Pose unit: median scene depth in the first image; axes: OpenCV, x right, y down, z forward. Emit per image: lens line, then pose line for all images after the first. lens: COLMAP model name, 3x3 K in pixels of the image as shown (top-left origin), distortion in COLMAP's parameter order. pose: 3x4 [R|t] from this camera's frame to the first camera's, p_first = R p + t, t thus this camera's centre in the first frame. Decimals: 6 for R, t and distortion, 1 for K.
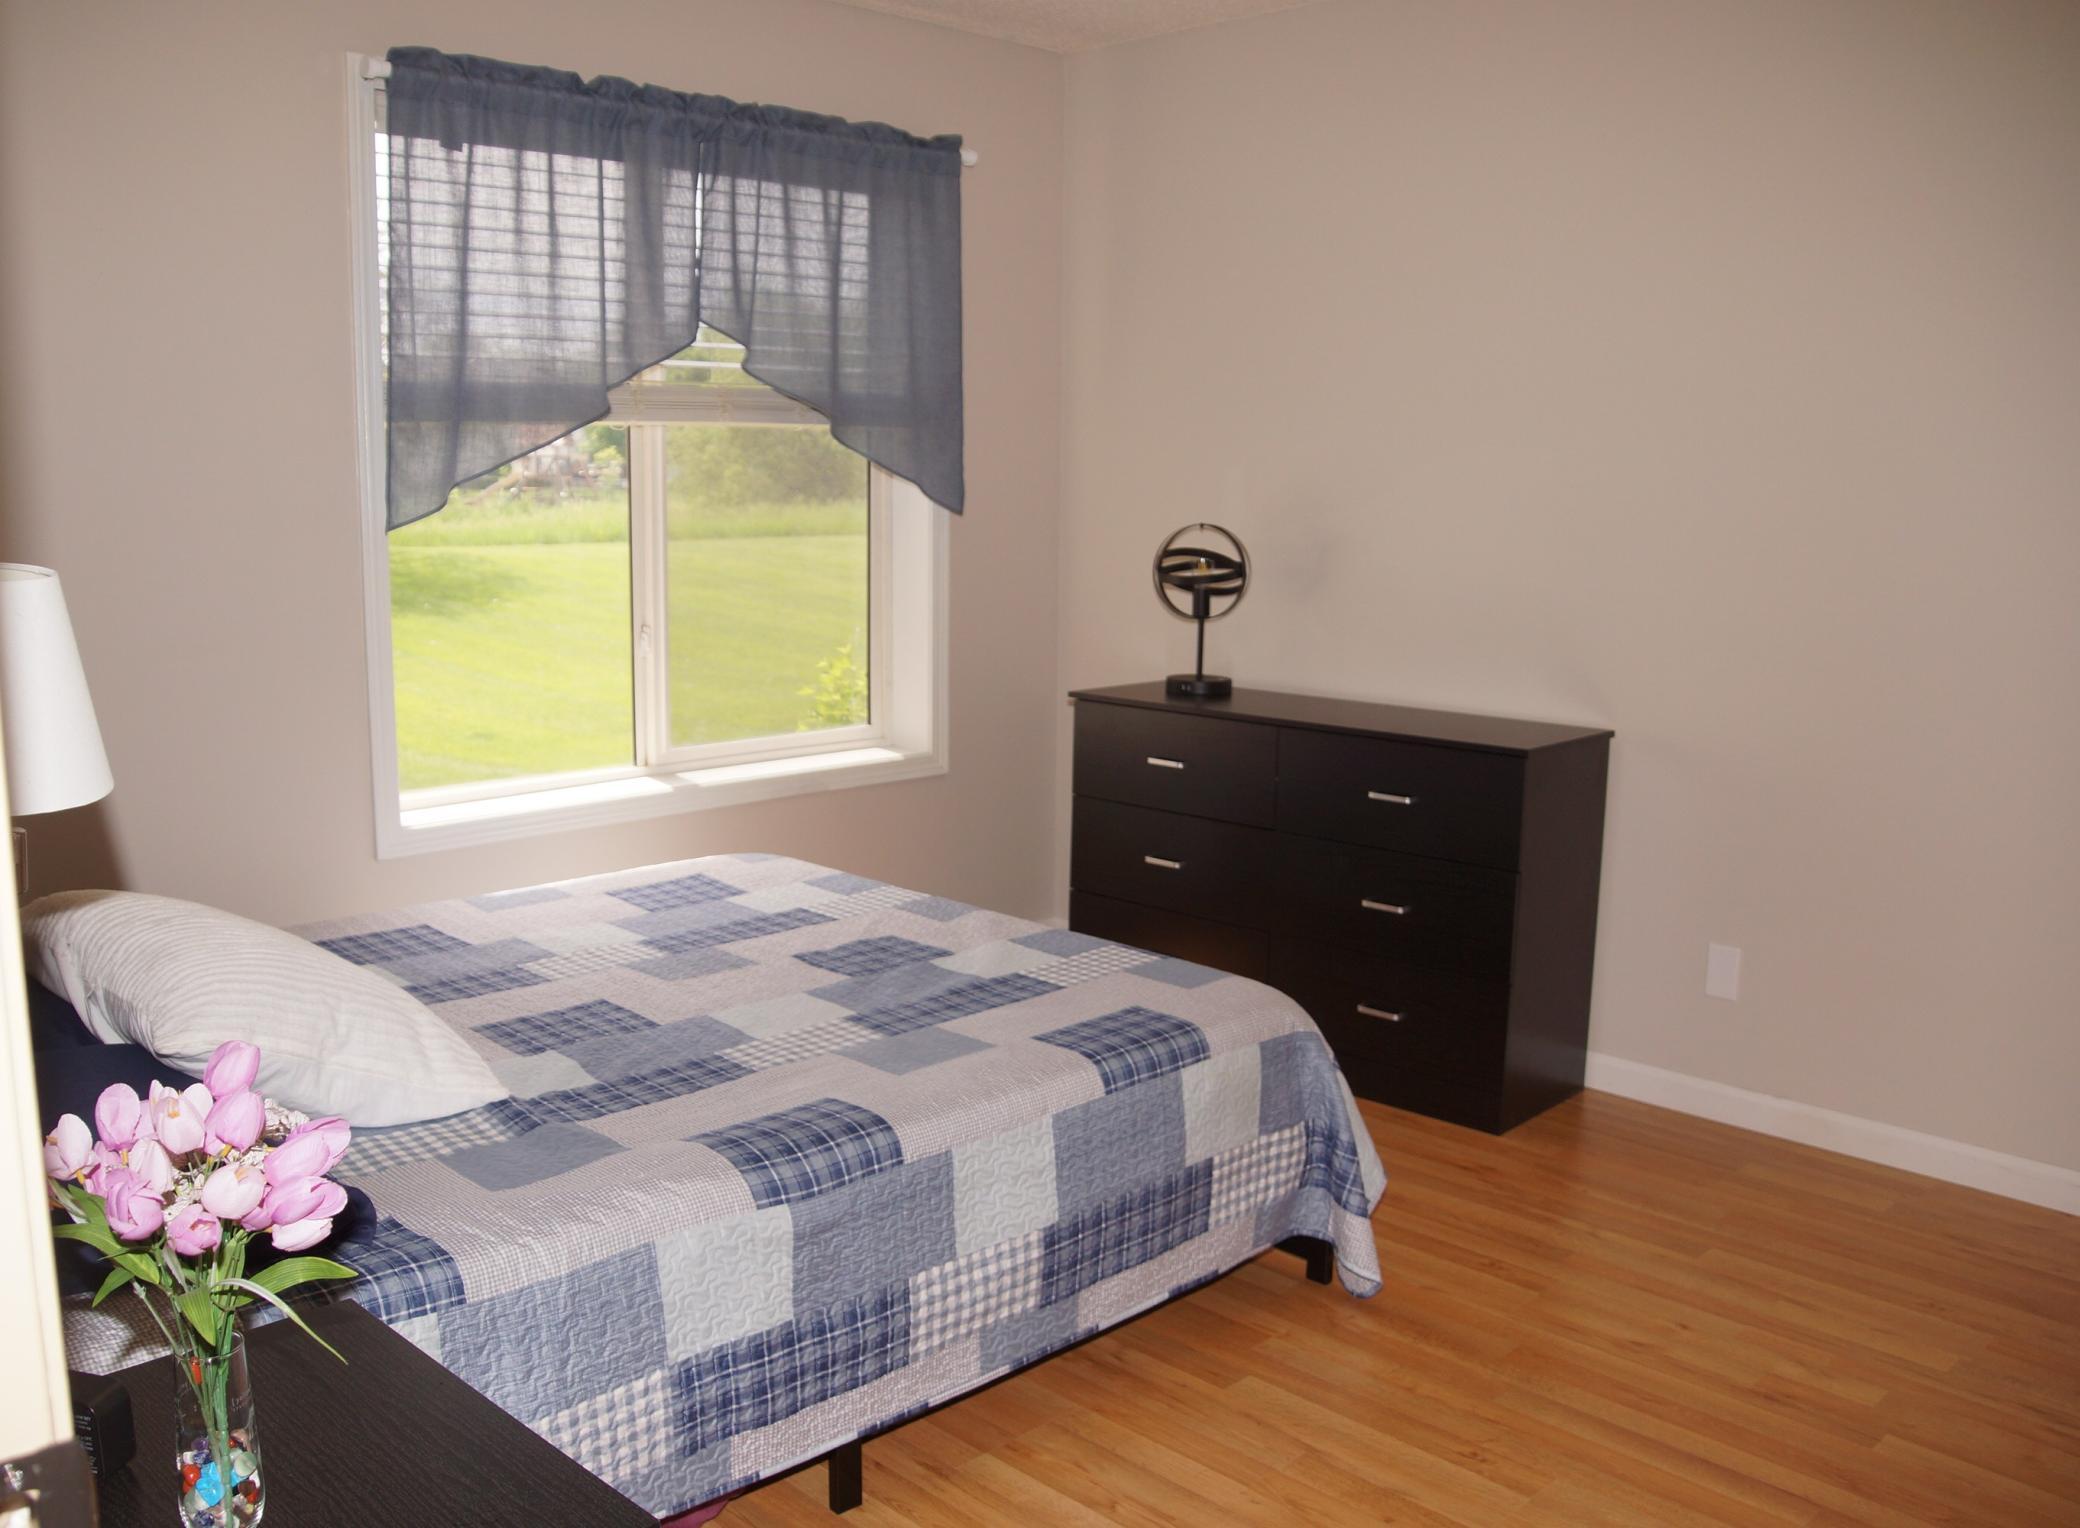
lens RADIAL K [[1840.0, 0, 929.0], [0, 1840.0, 773.2], [0, 0, 1]] dist [-0.170899, 0.262100]
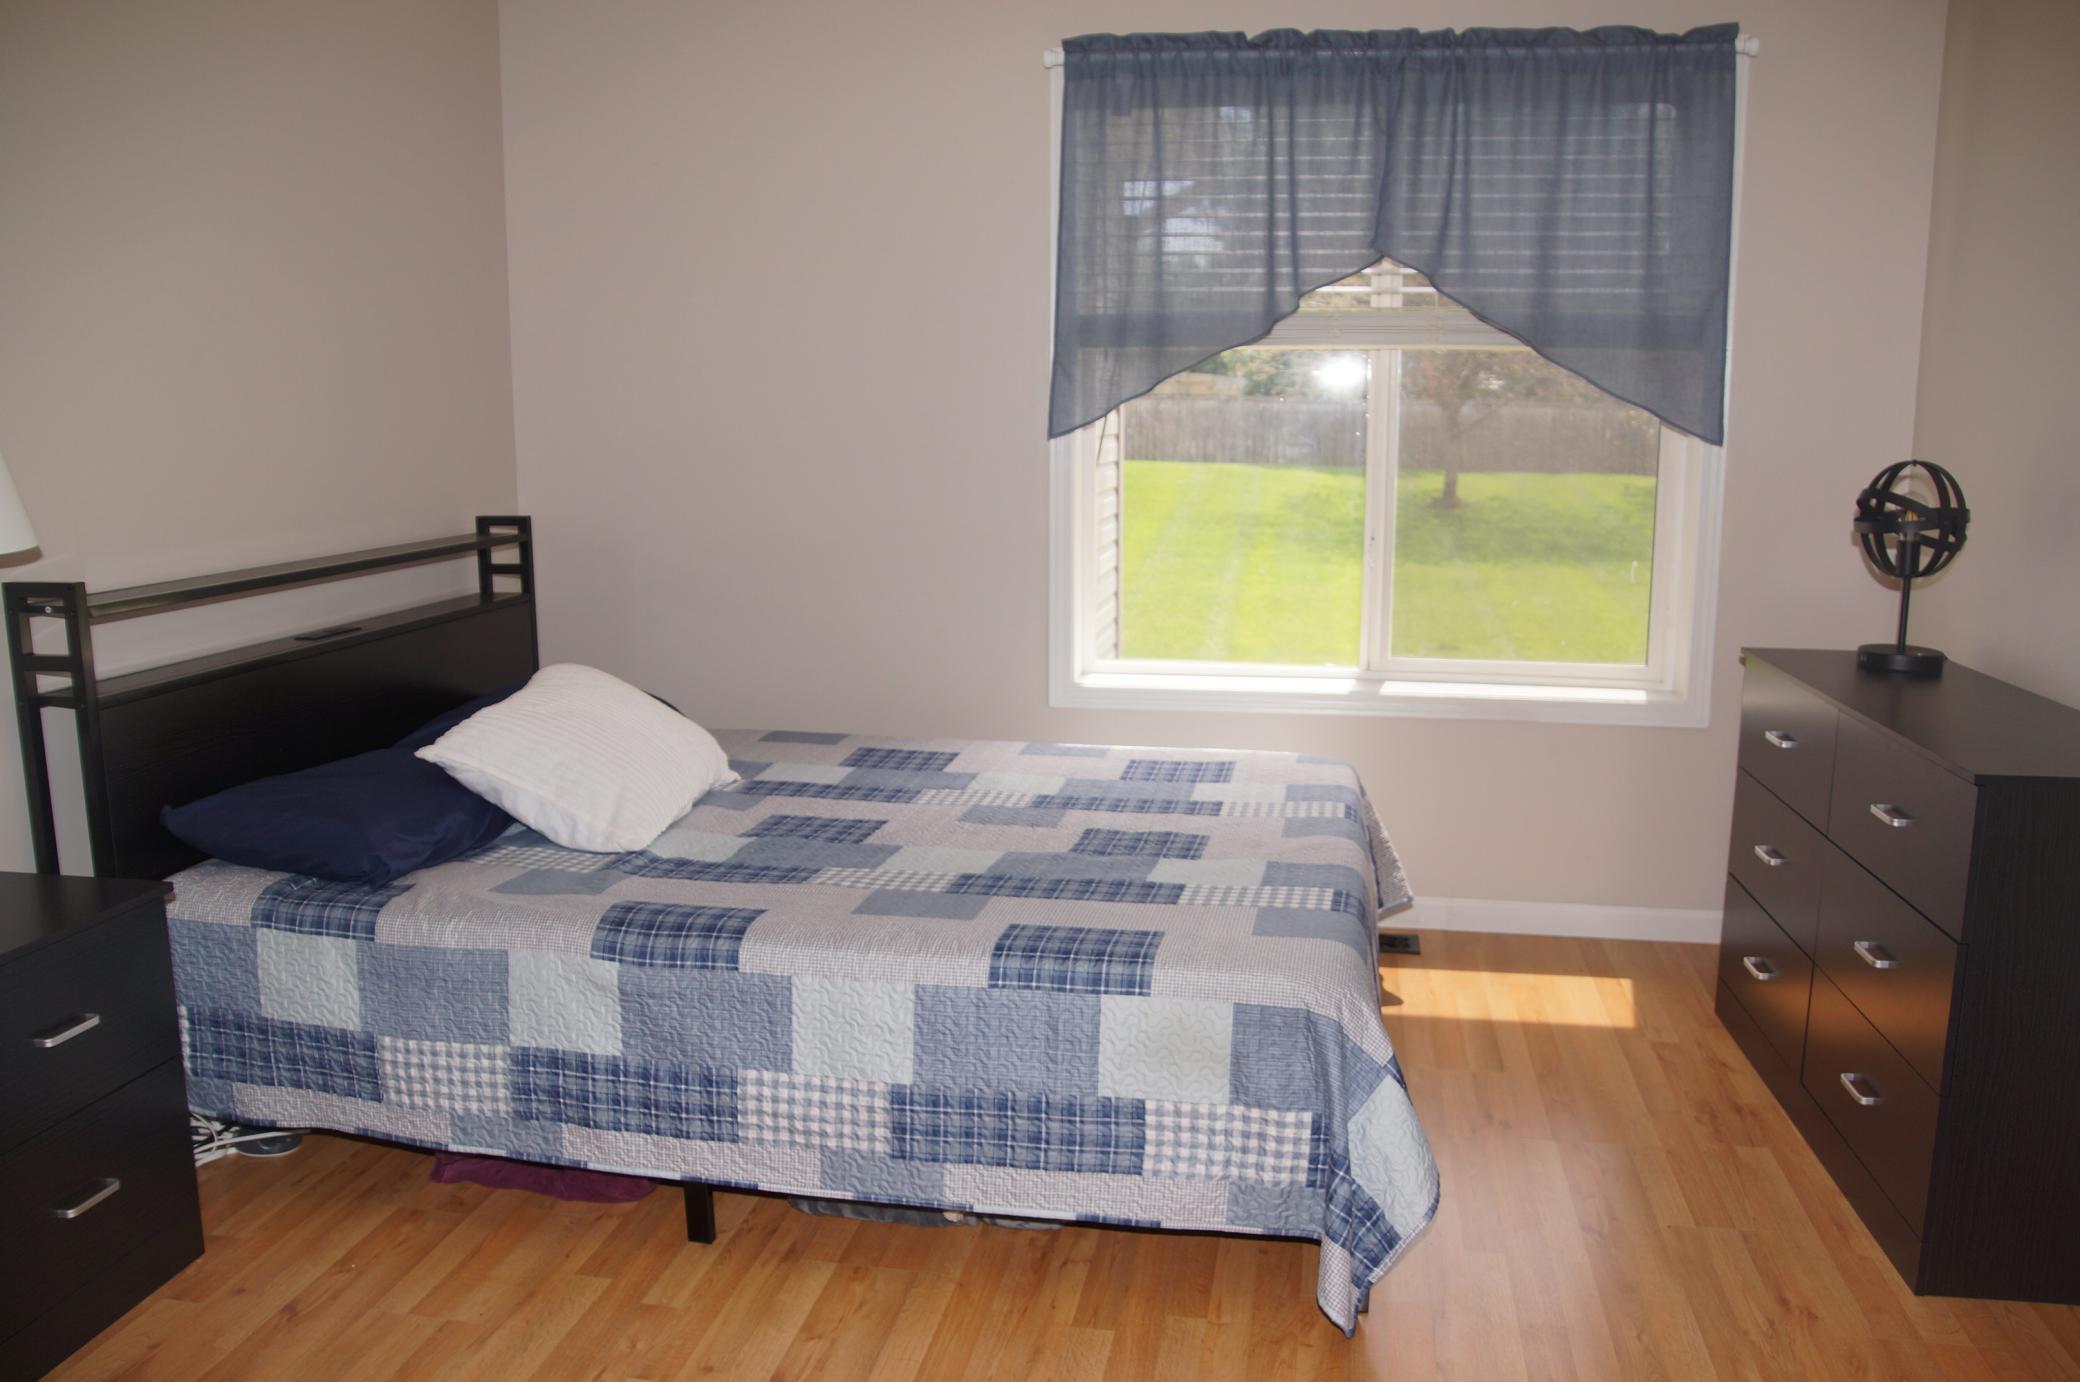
lens RADIAL K [[1643.5, 0, 1045.1], [0, 1643.5, 721.1], [0, 0, 1]] dist [-0.149572, 0.129078]
pose [[0.608729, 0.148599, -0.779338, 0.748473], [-0.132398, 0.987555, 0.084887, -0.049181], [0.782253, 0.051510, 0.620827, 0.415399]]
